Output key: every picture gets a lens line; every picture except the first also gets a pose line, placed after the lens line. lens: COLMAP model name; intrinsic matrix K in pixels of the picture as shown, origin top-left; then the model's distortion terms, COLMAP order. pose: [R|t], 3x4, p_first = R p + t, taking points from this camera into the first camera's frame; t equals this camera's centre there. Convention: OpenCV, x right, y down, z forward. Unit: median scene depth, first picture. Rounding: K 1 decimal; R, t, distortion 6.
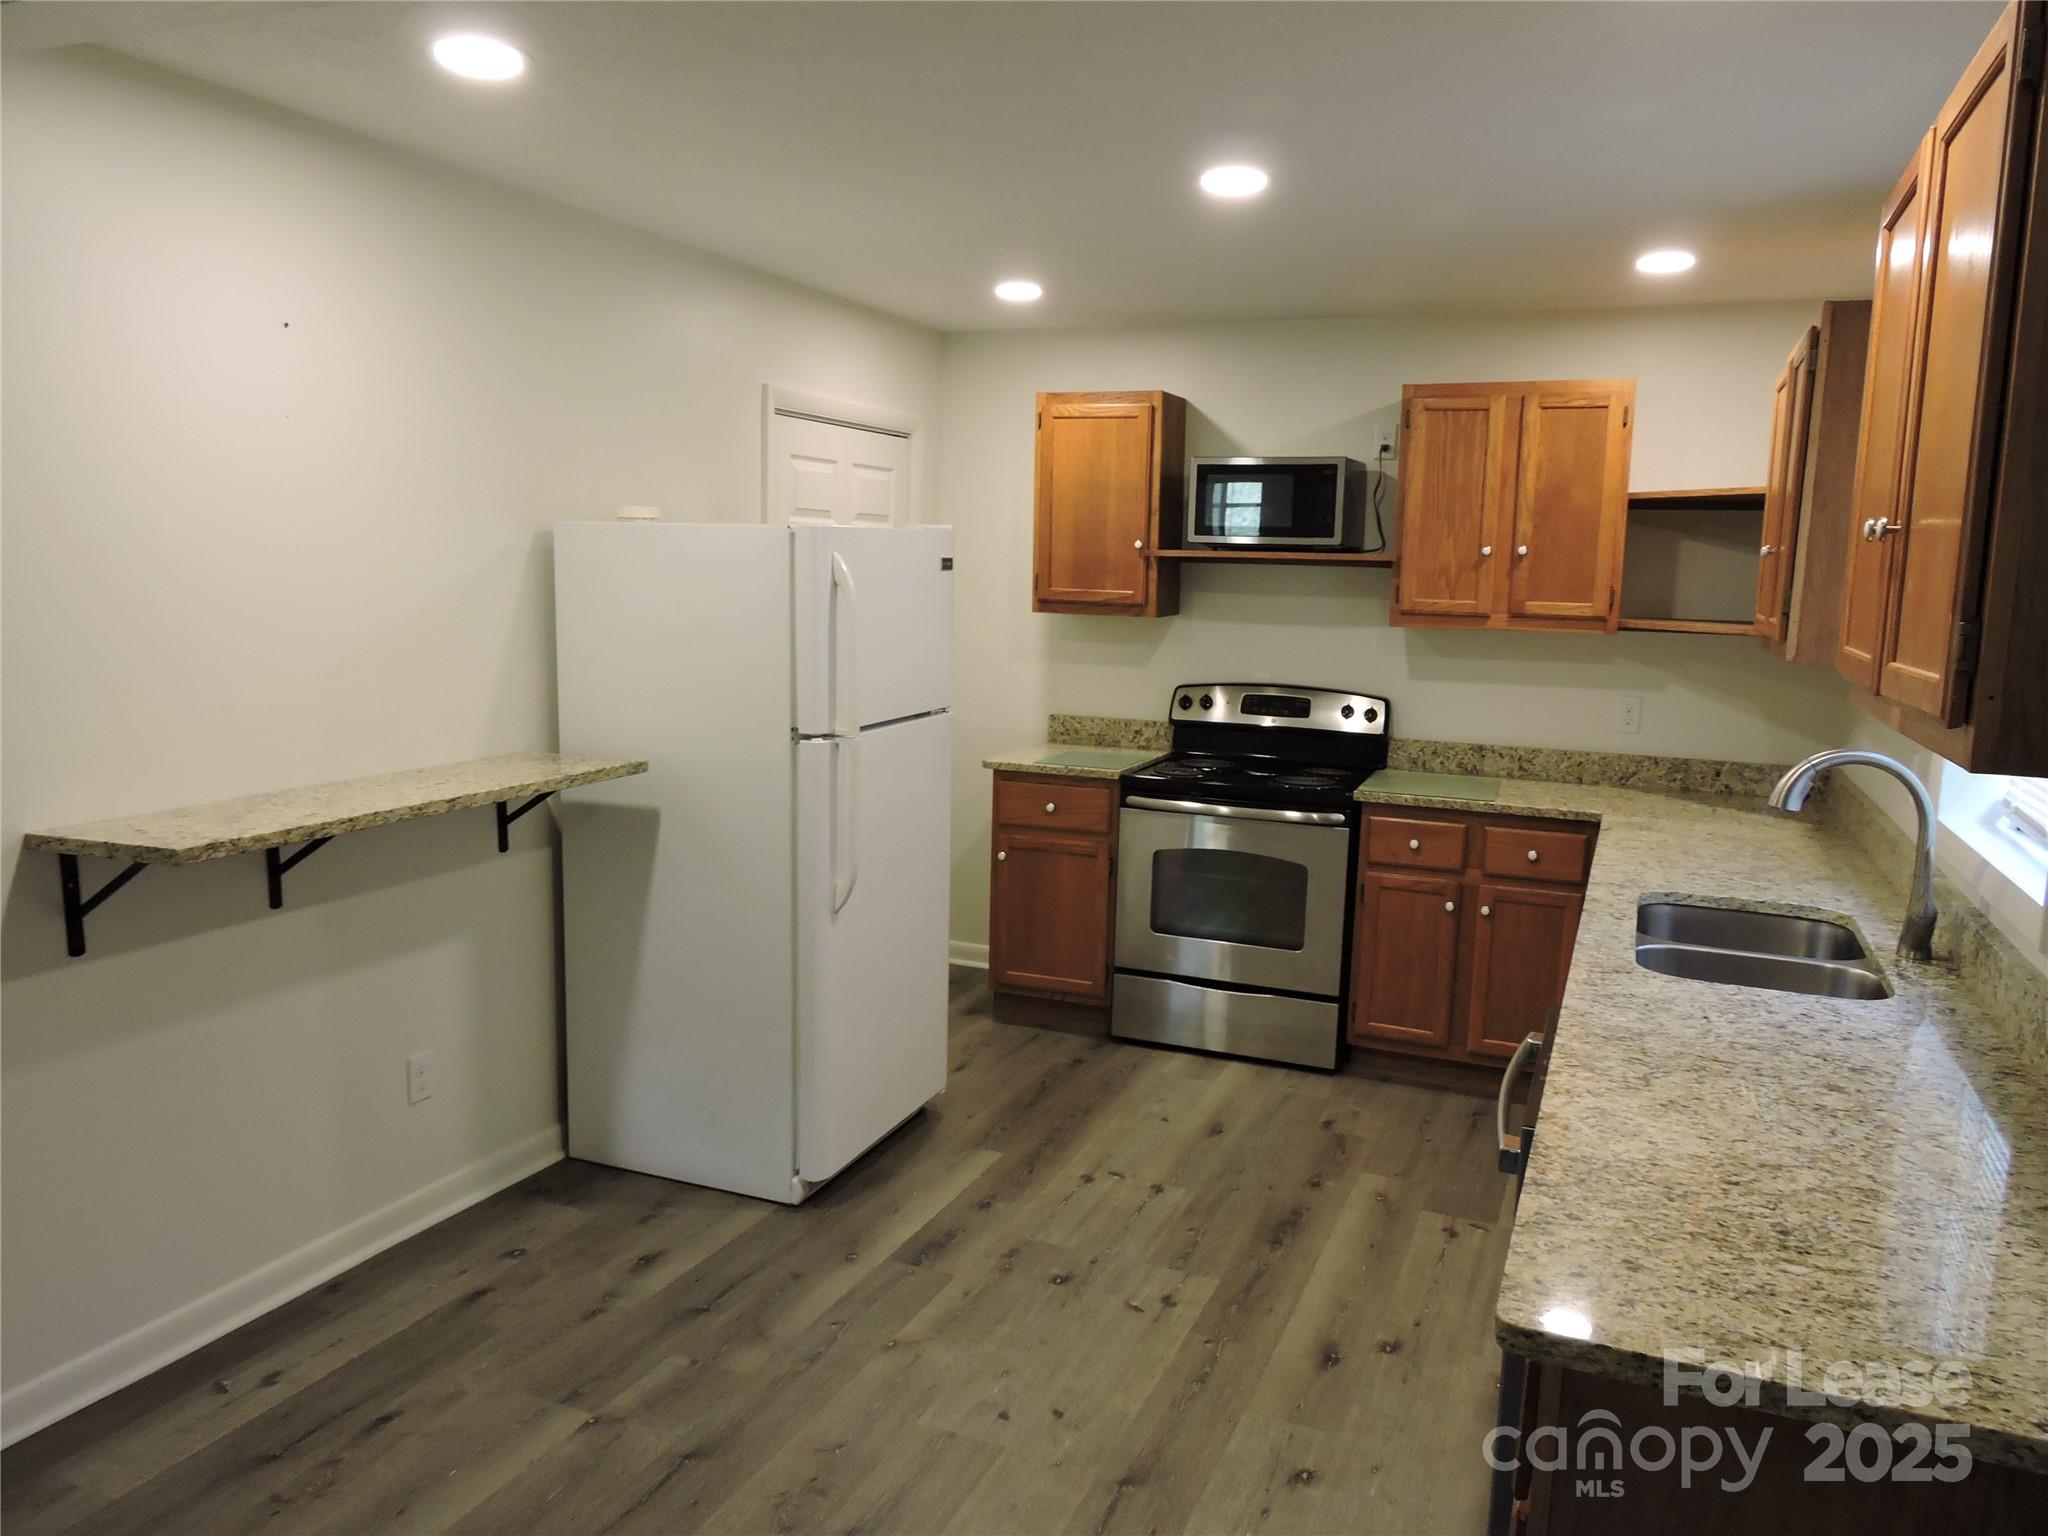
lens RADIAL K [[1453.1, 0, 1018.2], [0, 1453.1, 761.8], [0, 0, 1]] dist [-0.003390, 0.000817]
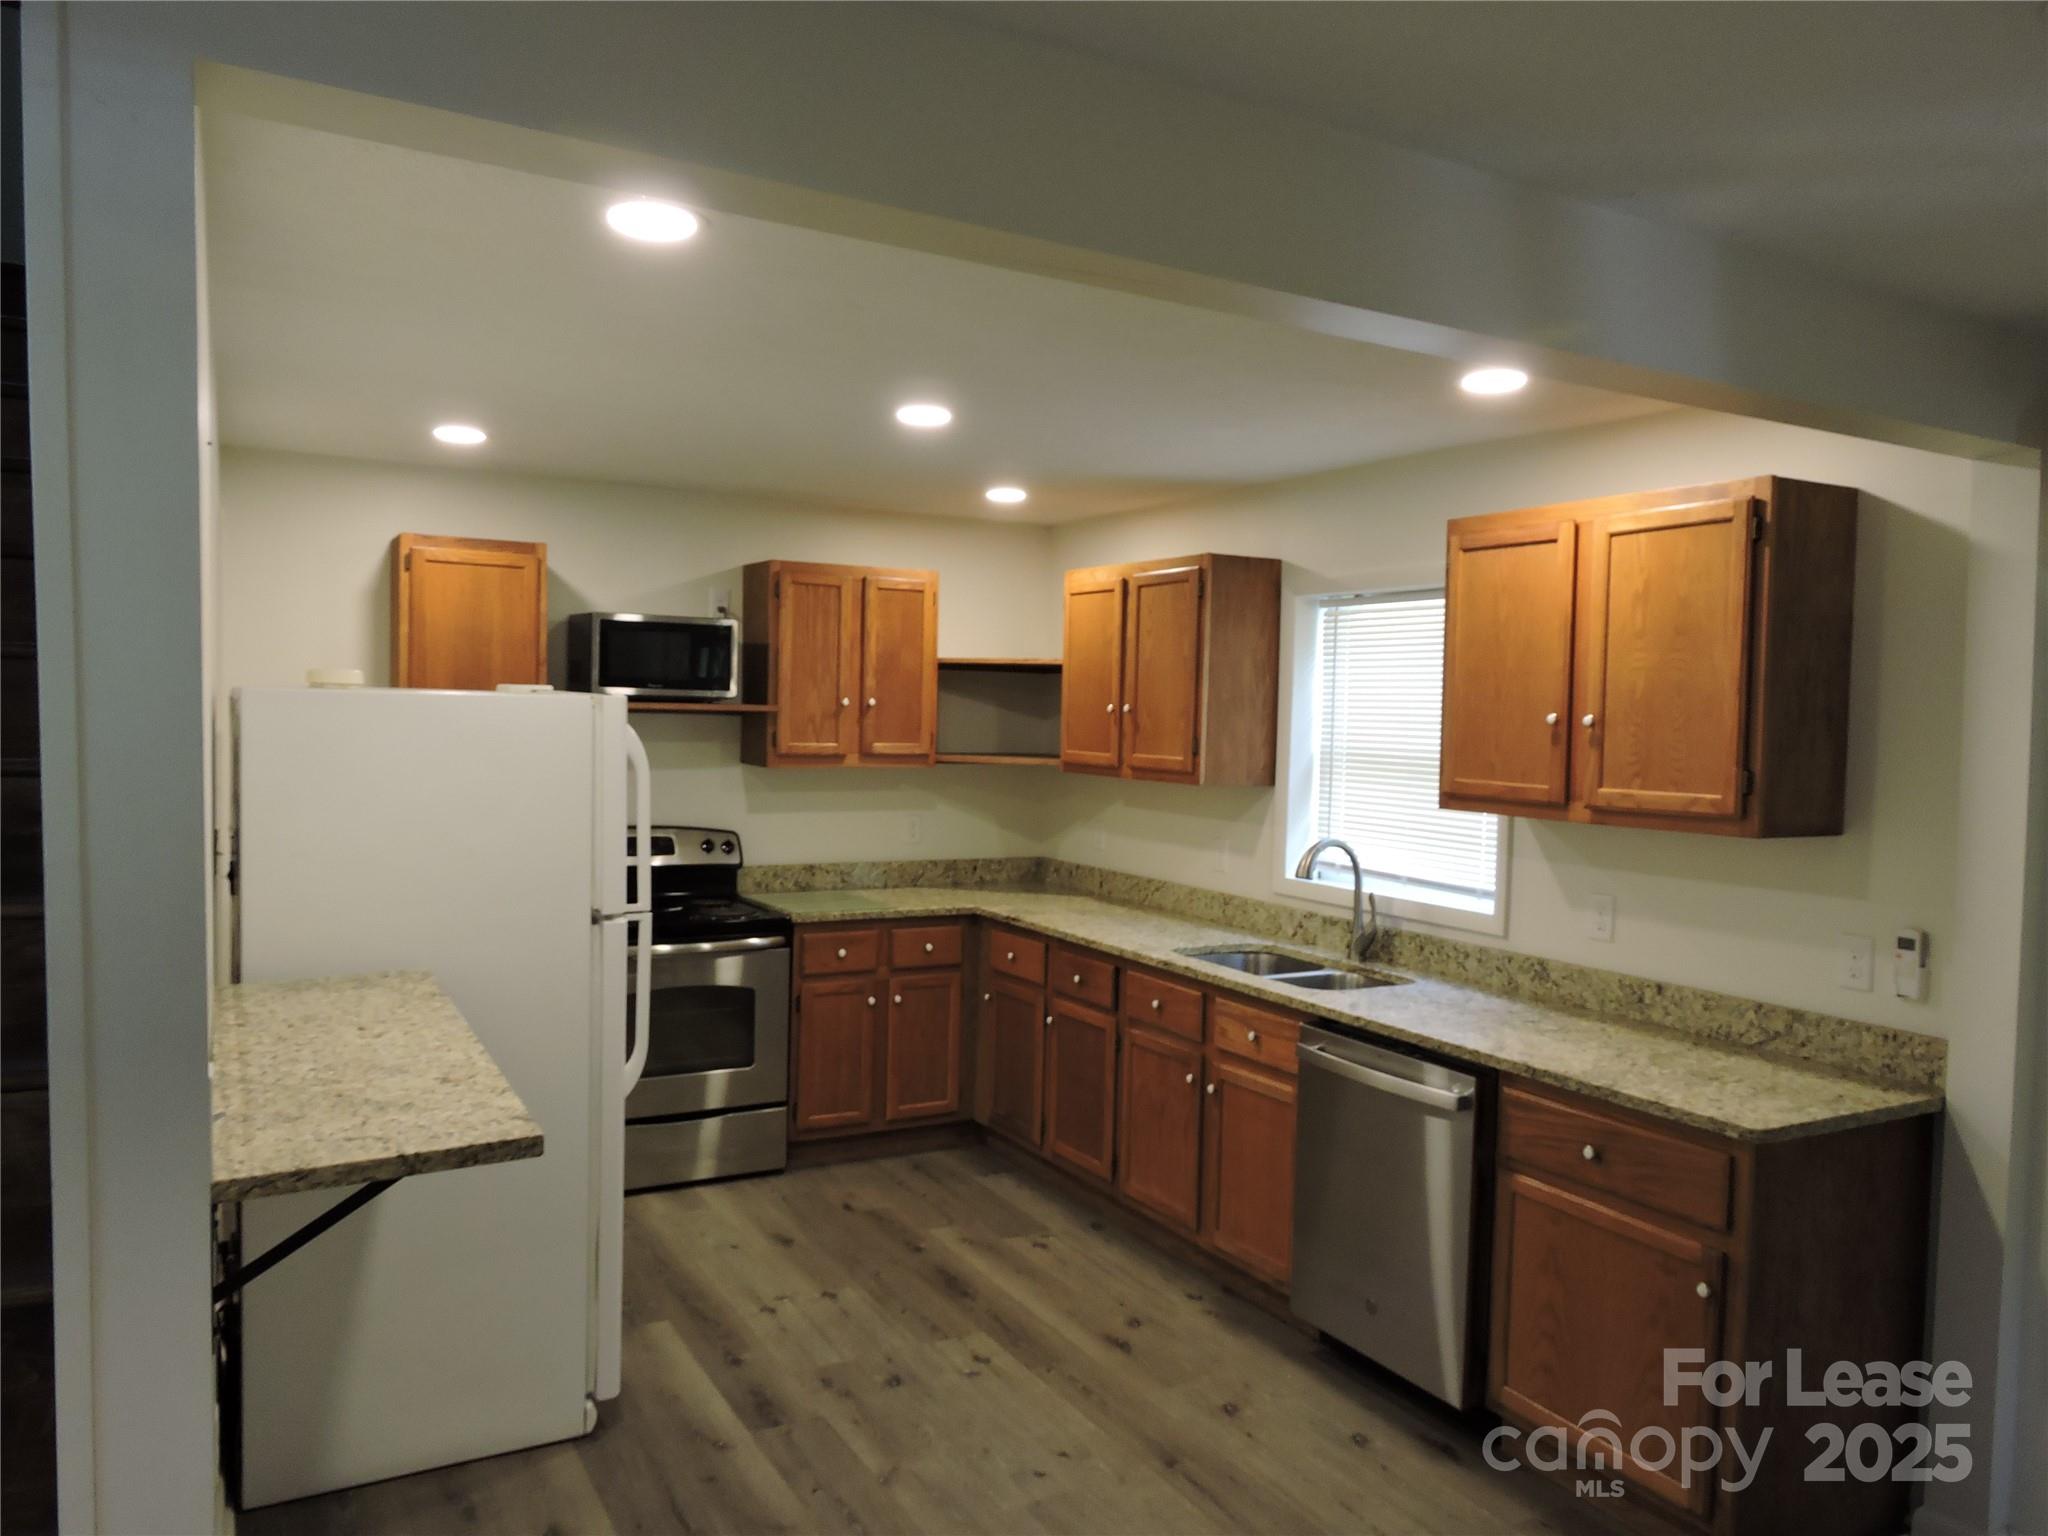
lens RADIAL K [[1453.1, 0, 1012.7], [0, 1453.1, 769.4], [0, 0, 1]] dist [-0.003390, 0.000817]
pose [[0.621299, -0.044261, 0.782322, -0.547156], [0.099992, 0.994719, -0.023134, -0.049357], [-0.777167, 0.092599, 0.622444, 0.151146]]
